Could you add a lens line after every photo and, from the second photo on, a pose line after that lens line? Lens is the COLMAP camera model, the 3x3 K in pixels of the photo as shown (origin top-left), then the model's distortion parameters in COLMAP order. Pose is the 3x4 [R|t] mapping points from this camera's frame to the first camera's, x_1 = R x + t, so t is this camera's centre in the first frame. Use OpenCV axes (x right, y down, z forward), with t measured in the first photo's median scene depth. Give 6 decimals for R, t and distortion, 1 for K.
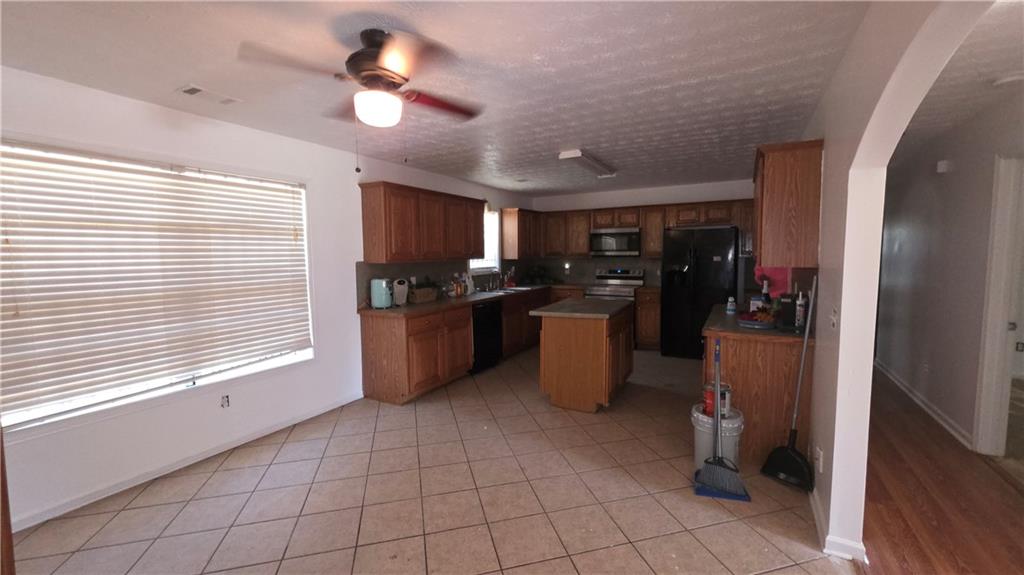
lens RADIAL K [[401.2, 0, 516.0], [0, 401.2, 282.3], [0, 0, 1]] dist [-0.002145, 0.000444]
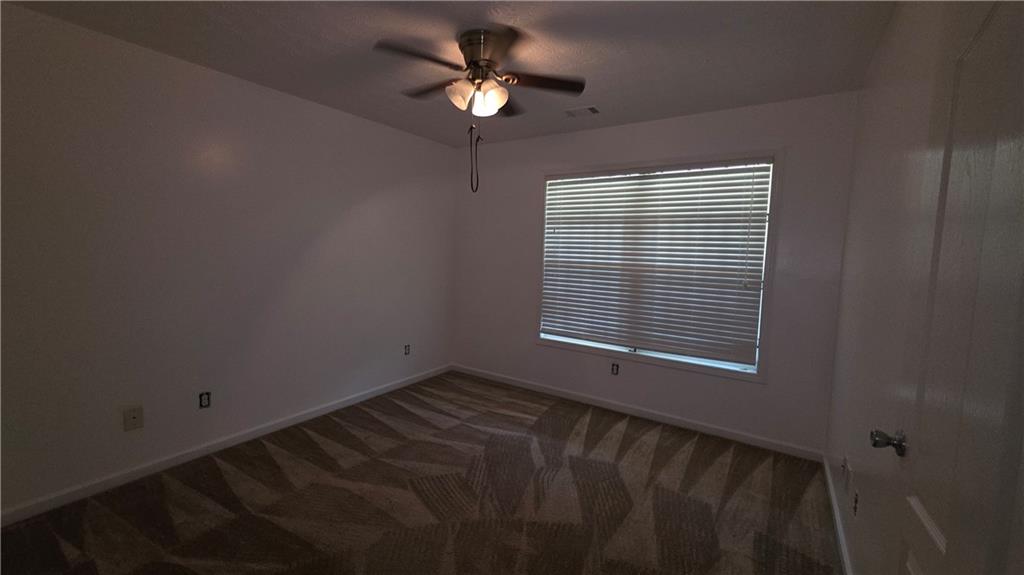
lens RADIAL K [[401.2, 0, 509.9], [0, 401.2, 284.2], [0, 0, 1]] dist [-0.002145, 0.000444]
pose [[-0.081795, 0.108490, -0.990727, 0.341126], [-0.094963, 0.988687, 0.116106, -0.040006], [0.992115, 0.103580, -0.070567, 0.595342]]
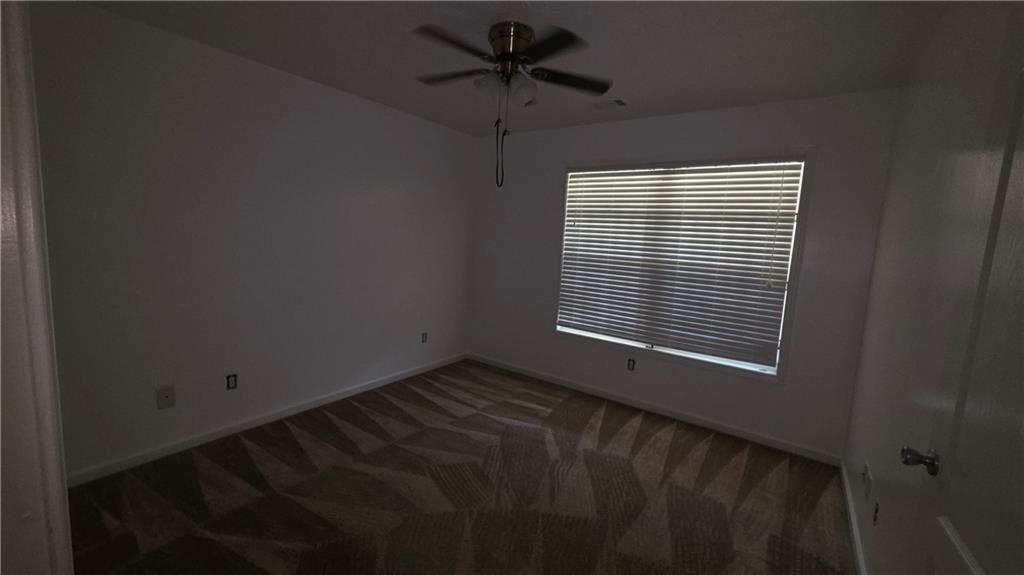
lens RADIAL K [[401.2, 0, 510.6], [0, 401.2, 284.4], [0, 0, 1]] dist [-0.002145, 0.000444]
pose [[-0.116403, 0.136939, -0.983716, 0.343034], [-0.119829, 0.981278, 0.150779, -0.050940], [0.985947, 0.135429, -0.097814, 0.580444]]
